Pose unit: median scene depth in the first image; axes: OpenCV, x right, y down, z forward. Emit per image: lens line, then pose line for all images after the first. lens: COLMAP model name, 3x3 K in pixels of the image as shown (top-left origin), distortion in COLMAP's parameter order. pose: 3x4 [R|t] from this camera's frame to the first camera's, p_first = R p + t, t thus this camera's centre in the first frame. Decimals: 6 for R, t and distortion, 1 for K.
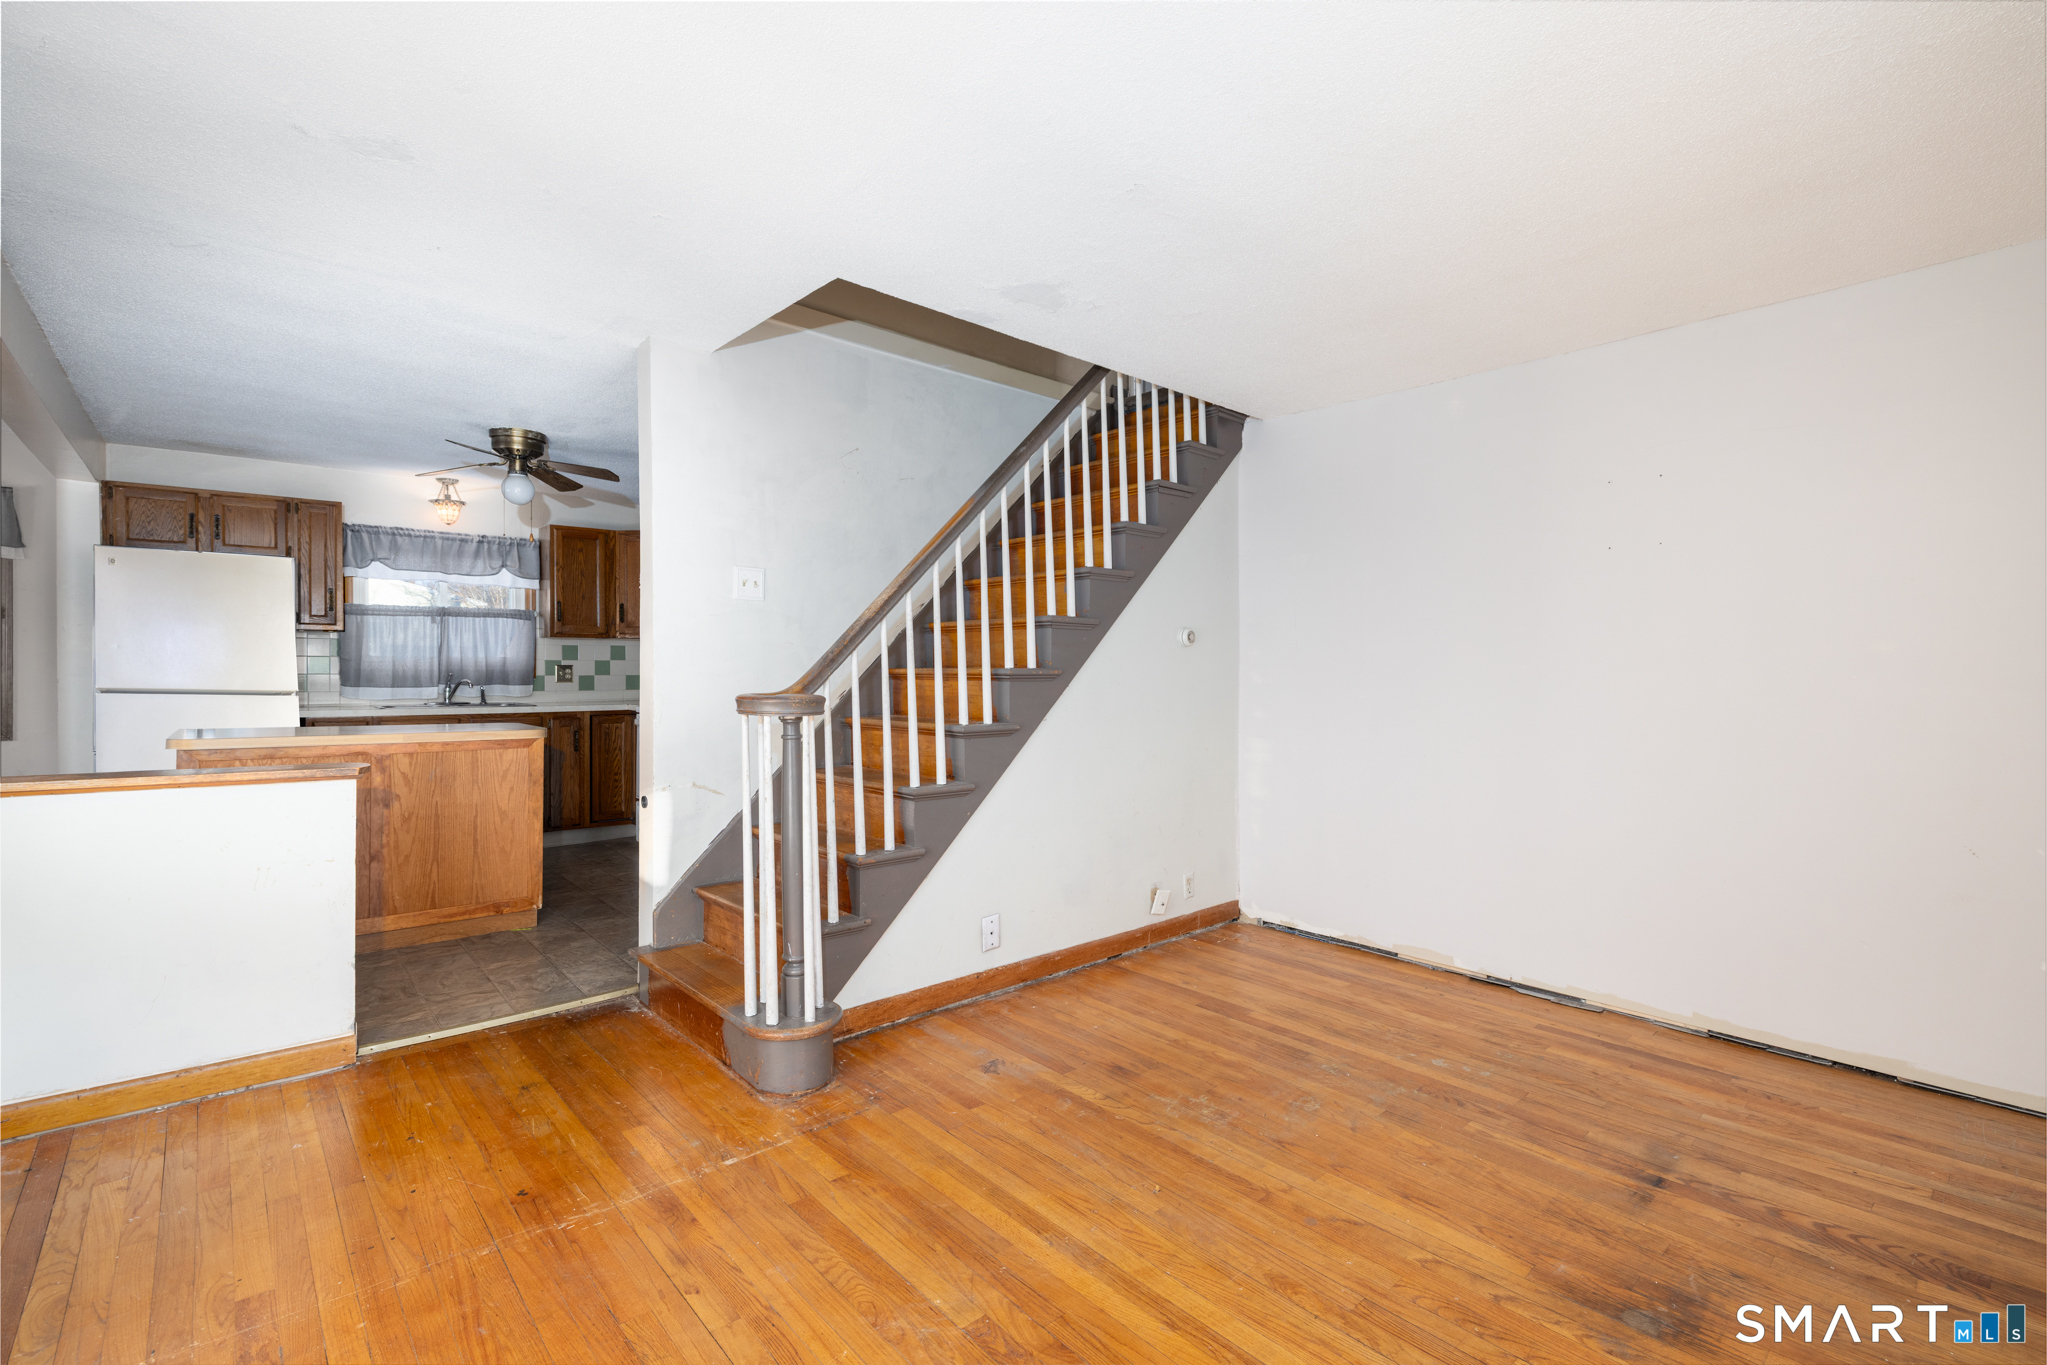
lens RADIAL K [[901.7, 0, 1028.0], [0, 901.7, 651.4], [0, 0, 1]] dist [0.001139, 0.000237]
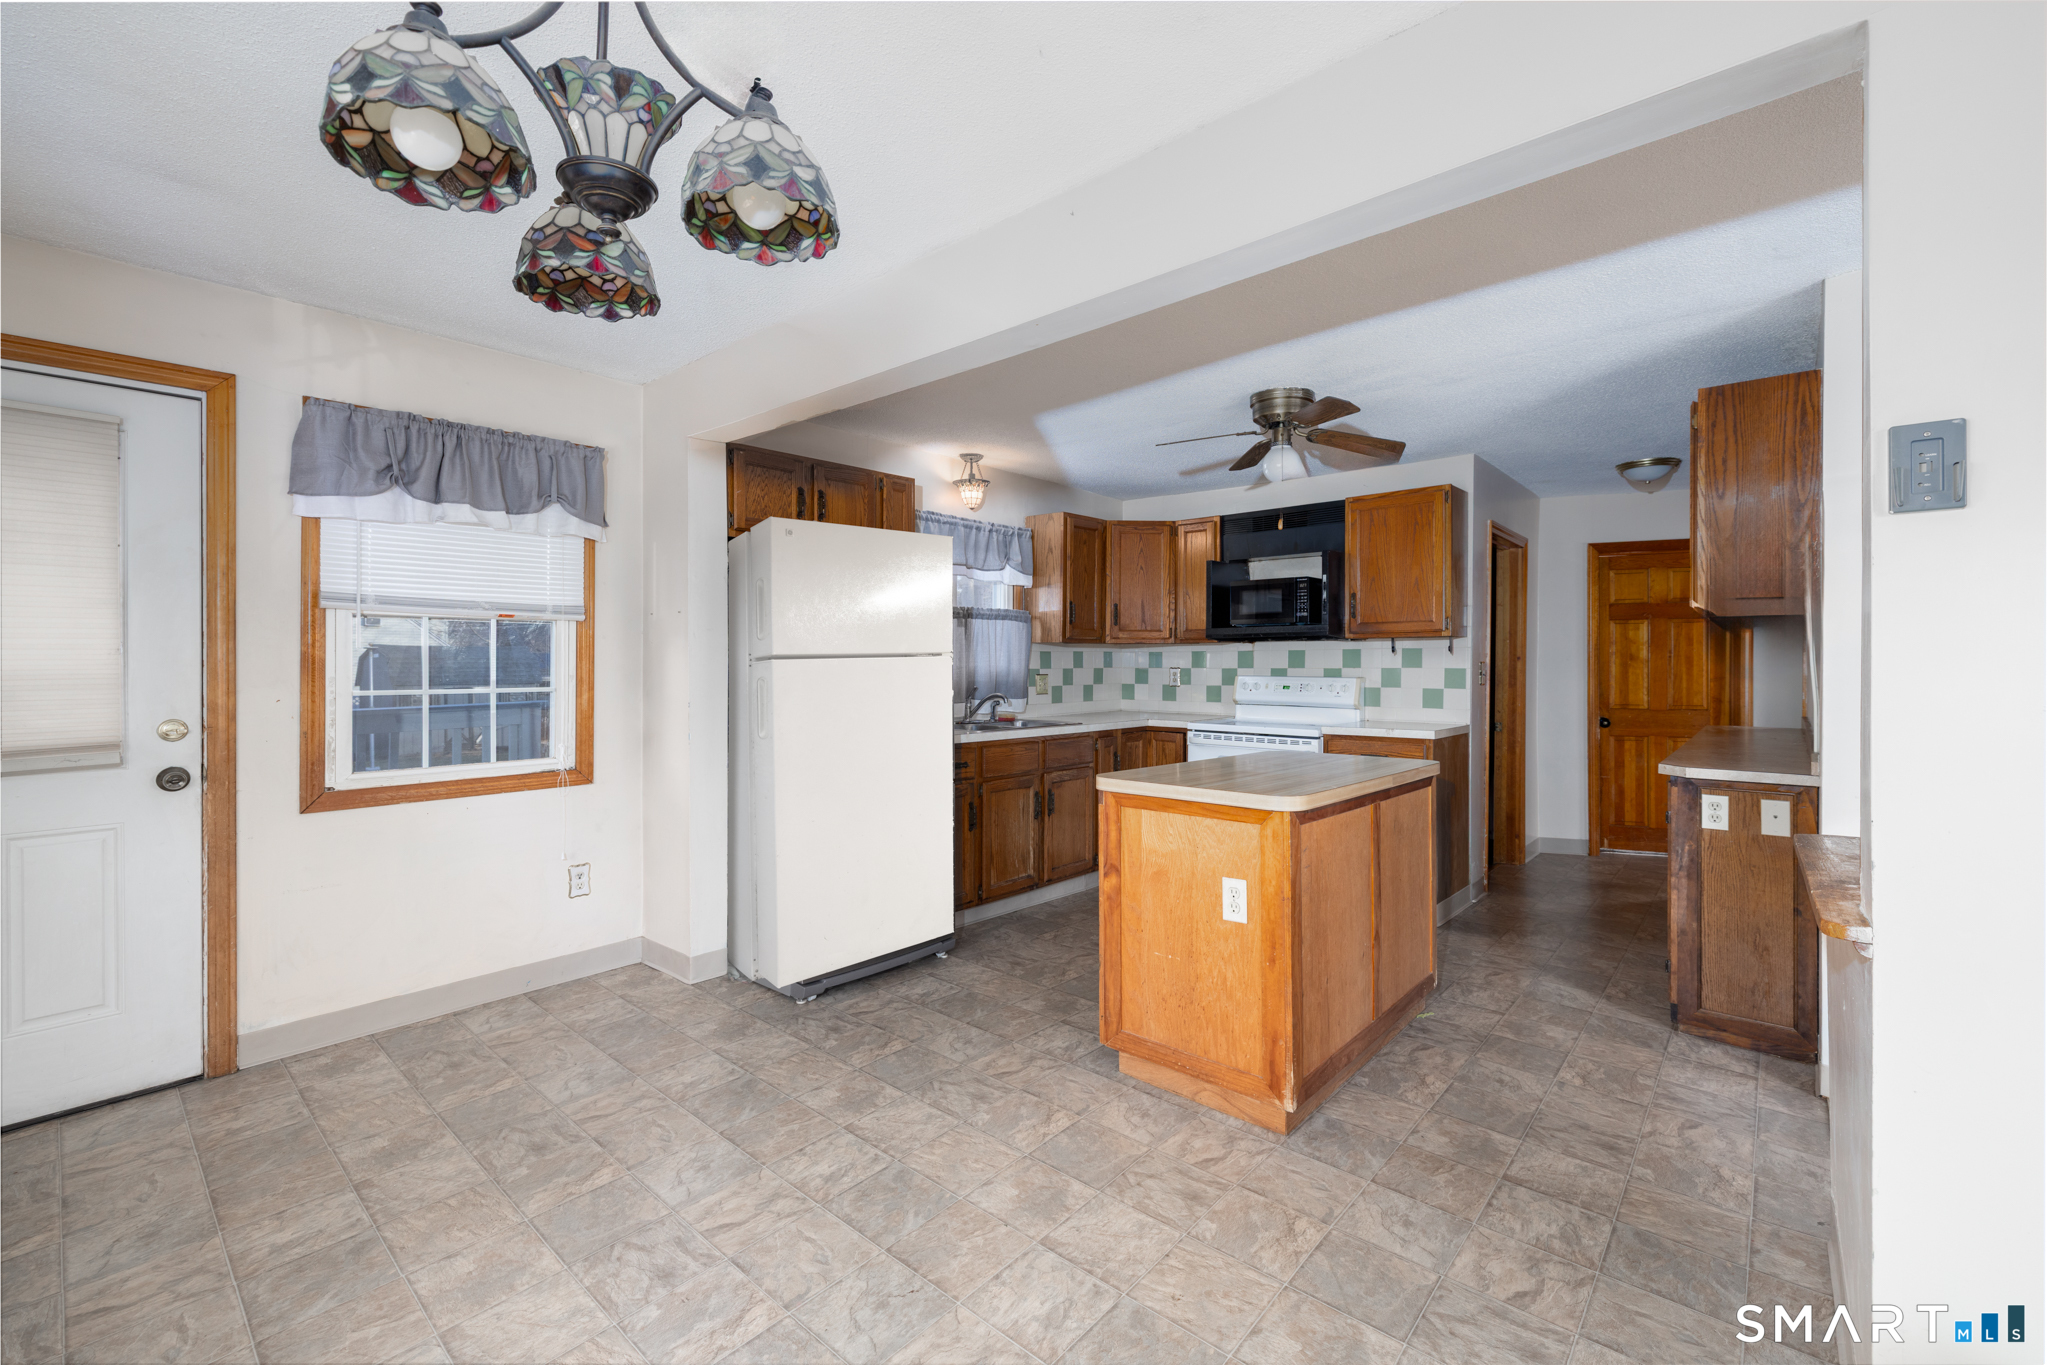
lens RADIAL K [[878.1, 0, 1023.5], [0, 878.1, 659.8], [0, 0, 1]] dist [-0.000305, -0.000094]
pose [[0.994688, -0.006496, 0.102726, -0.683476], [0.005457, 0.999931, 0.010387, -0.008667], [-0.102786, -0.009771, 0.994655, 0.175797]]
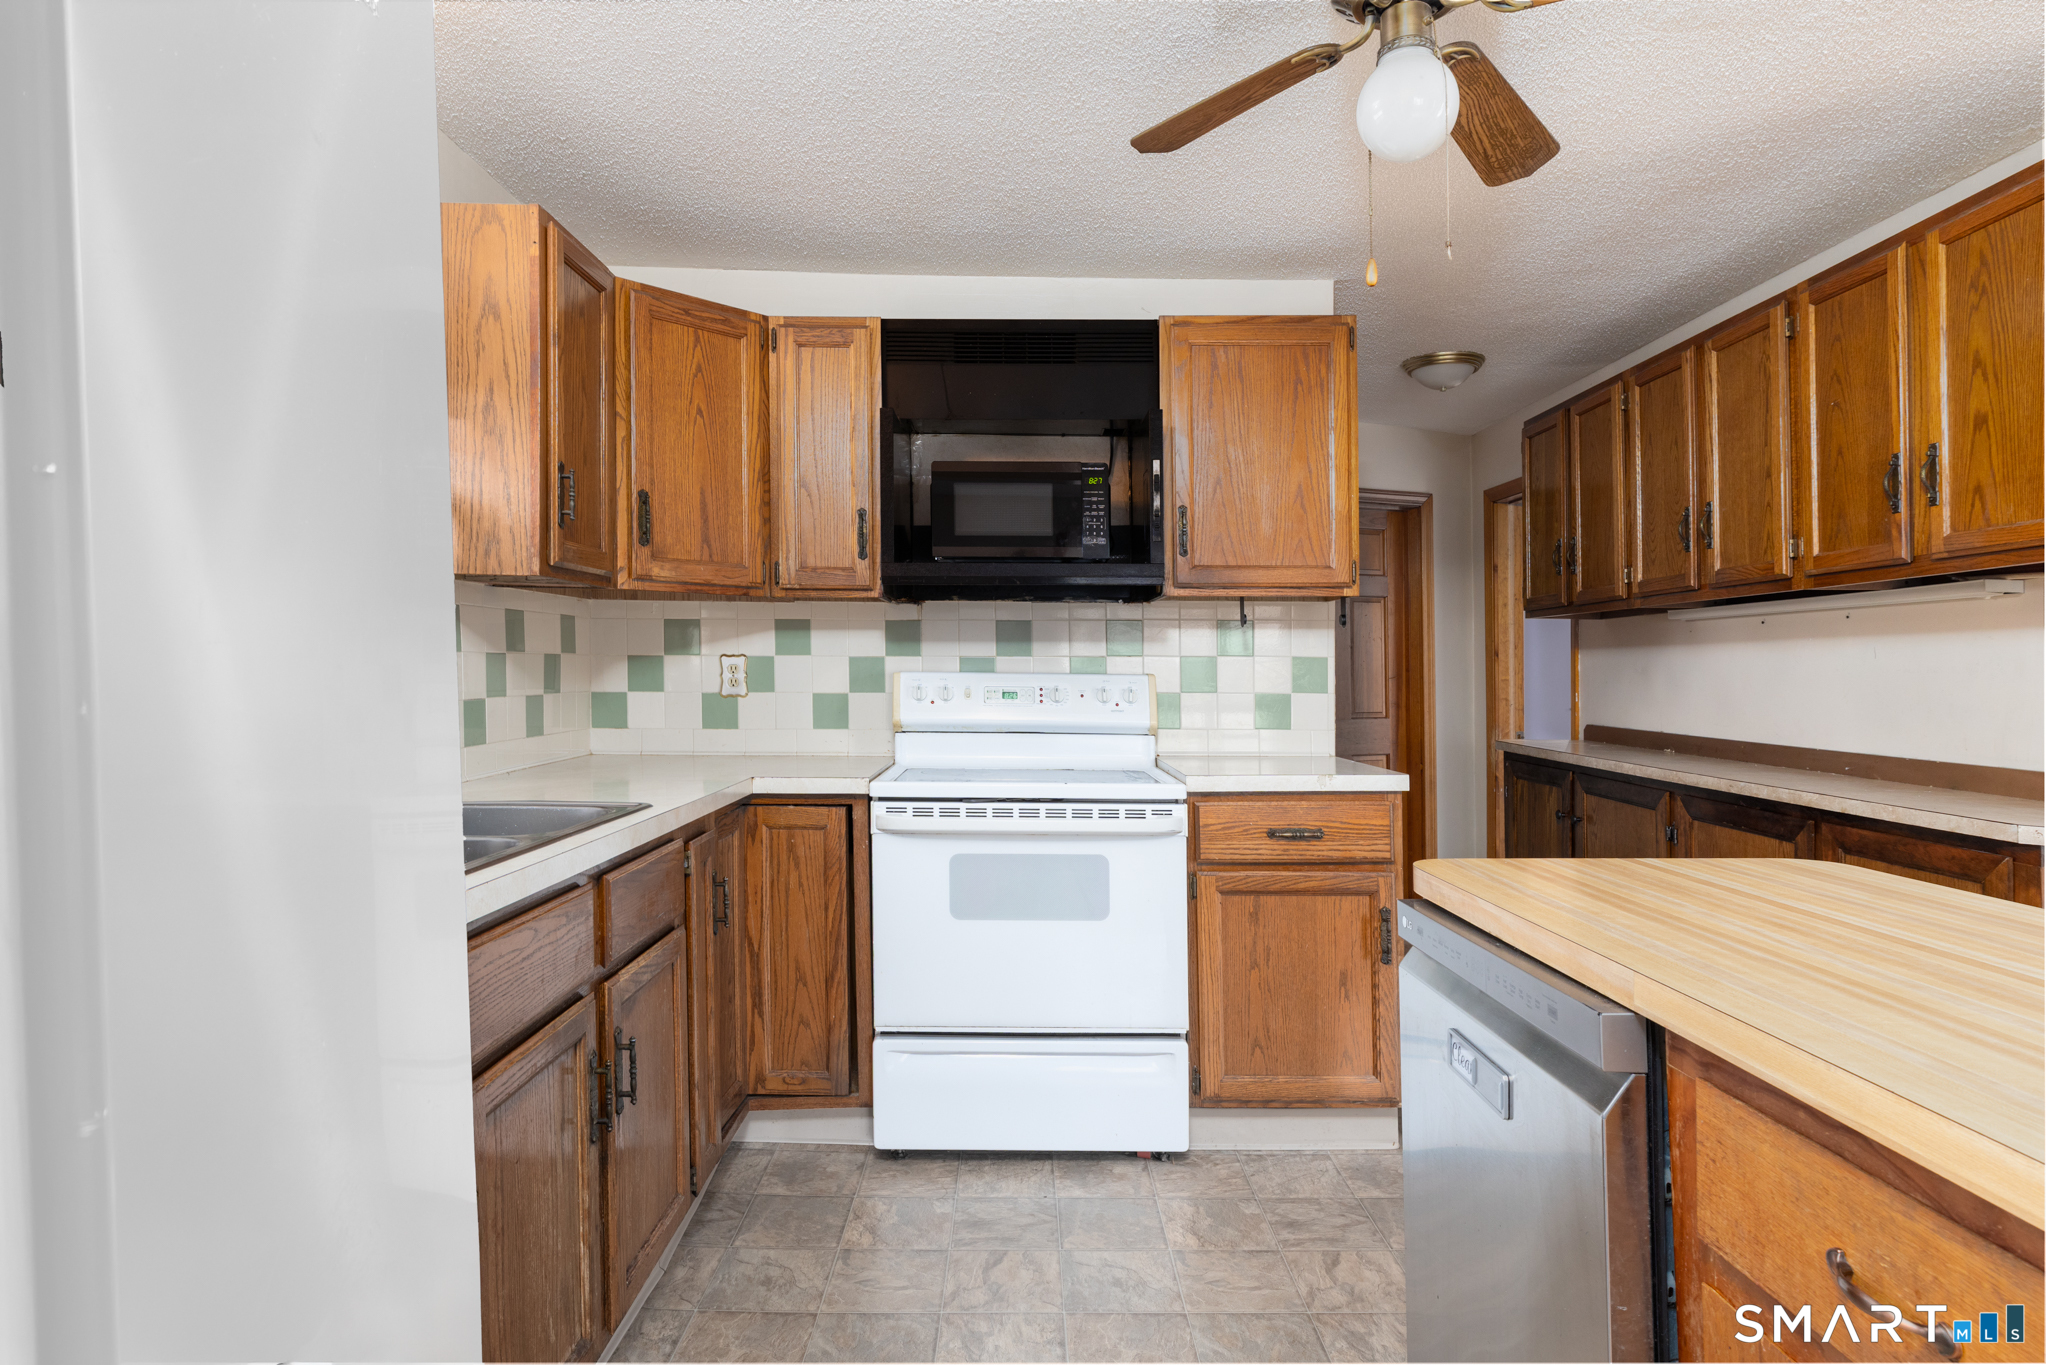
lens RADIAL K [[1120.6, 0, 1022.3], [0, 1120.6, 654.5], [0, 0, 1]] dist [0.002939, 0.000287]
pose [[0.660892, 0.005665, 0.750460, -0.737807], [-0.011910, 0.999925, 0.002940, 0.008045], [-0.750387, -0.010881, 0.660910, 0.656887]]
